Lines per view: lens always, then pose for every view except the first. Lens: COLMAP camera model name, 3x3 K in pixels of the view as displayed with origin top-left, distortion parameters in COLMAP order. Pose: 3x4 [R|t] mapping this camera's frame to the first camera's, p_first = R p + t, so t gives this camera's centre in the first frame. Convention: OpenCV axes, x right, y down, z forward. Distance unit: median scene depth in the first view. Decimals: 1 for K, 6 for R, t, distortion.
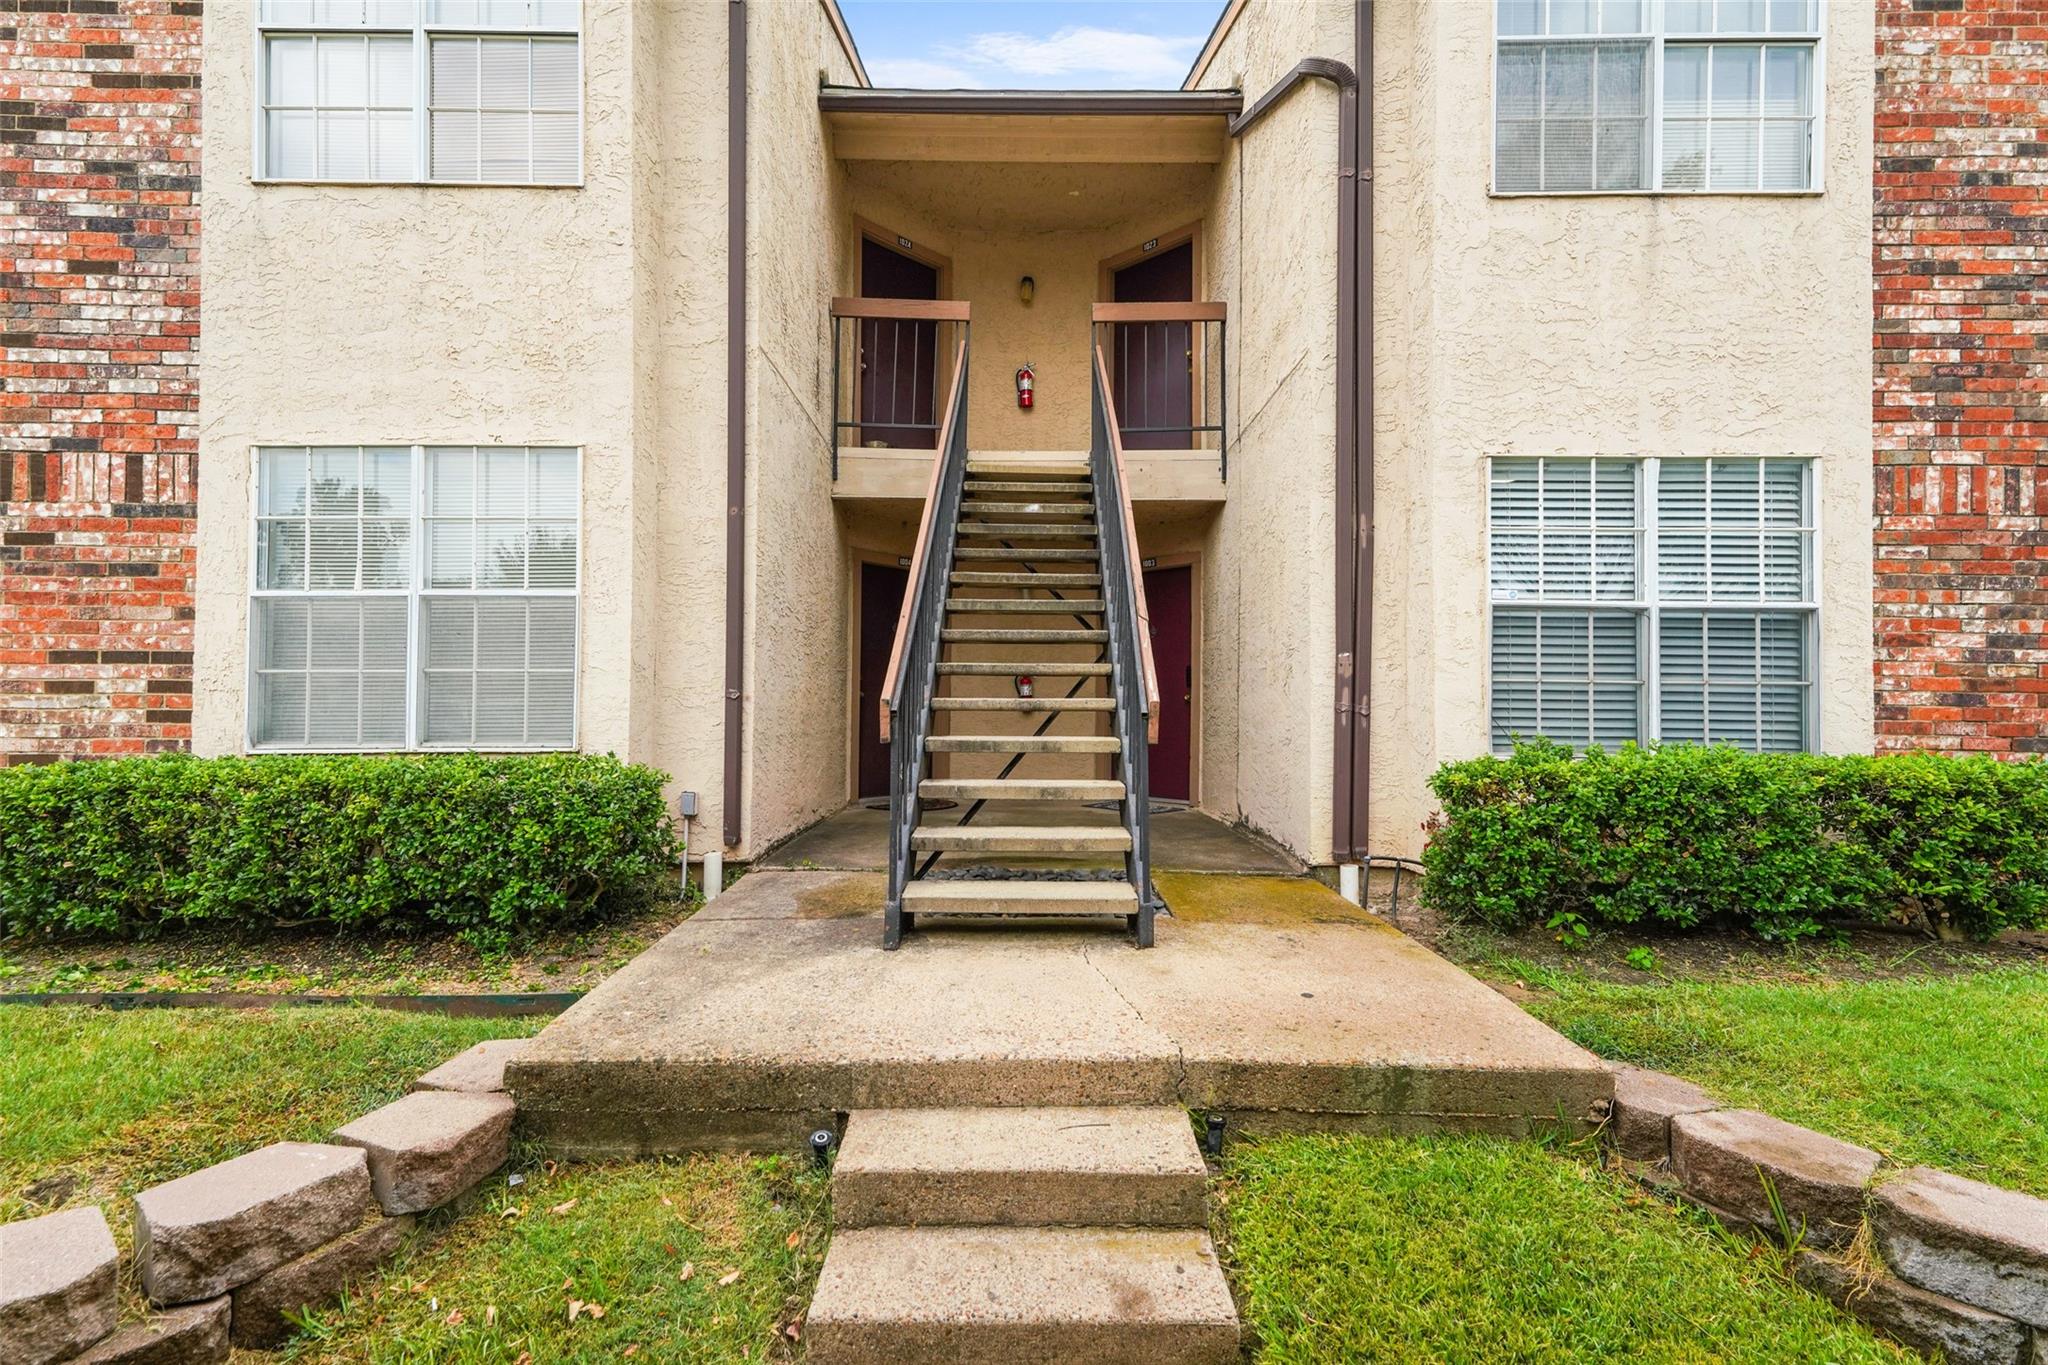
lens RADIAL K [[924.5, 0, 1017.6], [0, 924.5, 728.4], [0, 0, 1]] dist [0.003838, 0.000466]
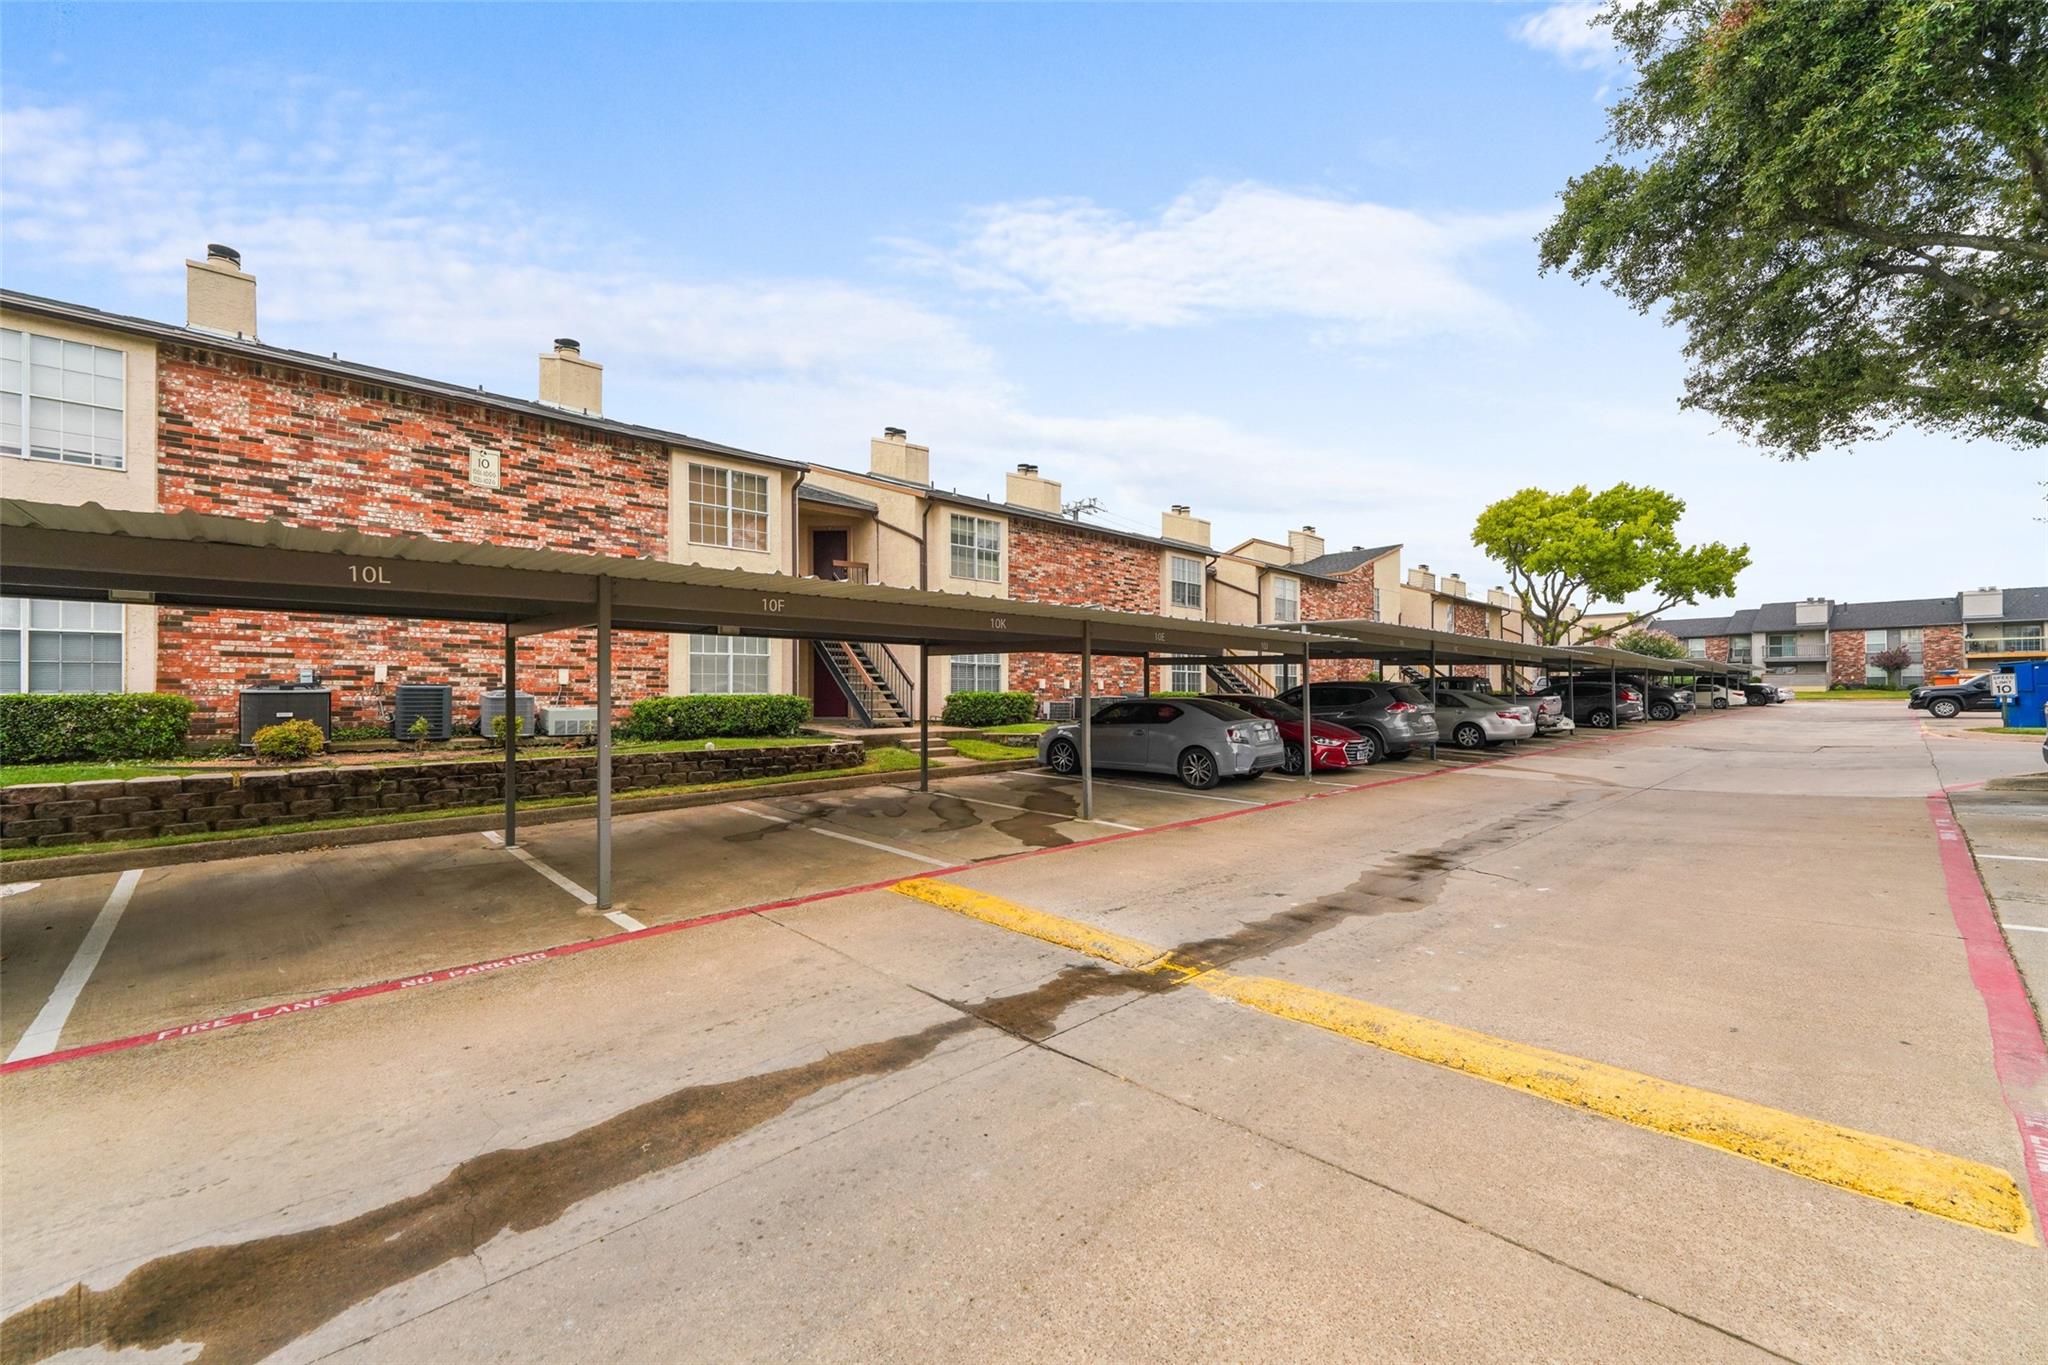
lens RADIAL K [[811.6, 0, 1021.4], [0, 811.6, 687.6], [0, 0, 1]] dist [0.008411, -0.002041]
pose [[0.732099, -0.002371, 0.681194, -2.006247], [0.003067, 0.999995, 0.000184, -0.002183], [-0.681191, 0.001954, 0.732103, -2.247991]]
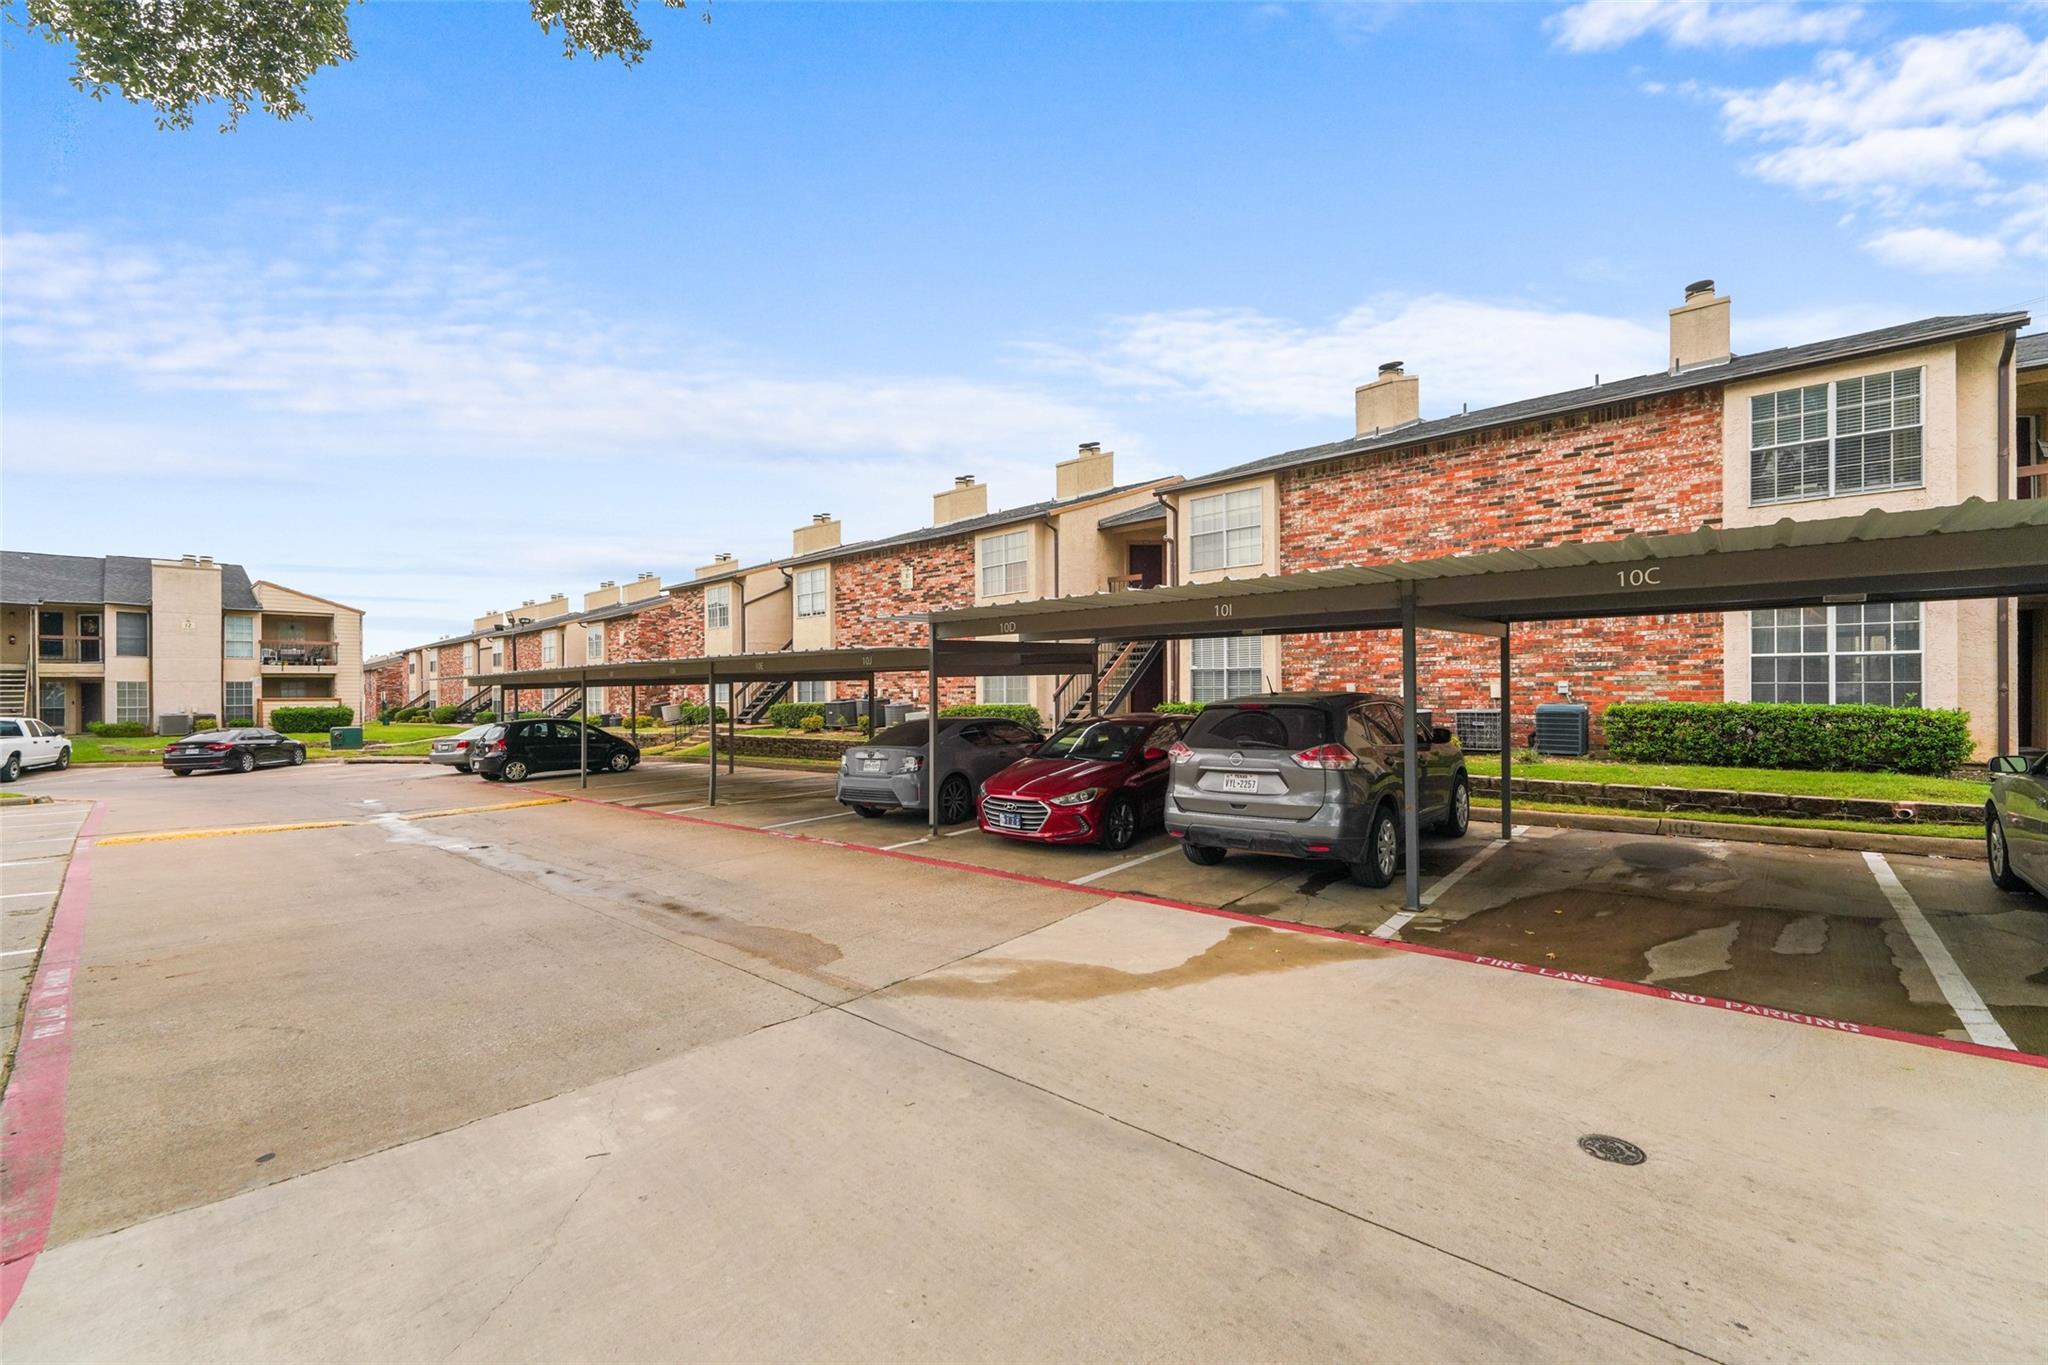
lens RADIAL K [[811.6, 0, 1005.3], [0, 811.6, 685.4], [0, 0, 1]] dist [0.008411, -0.002041]
pose [[0.734046, -0.019728, -0.678813, 2.321613], [0.017564, 0.999795, -0.010063, -0.036297], [0.678872, -0.004536, 0.734242, -2.229118]]
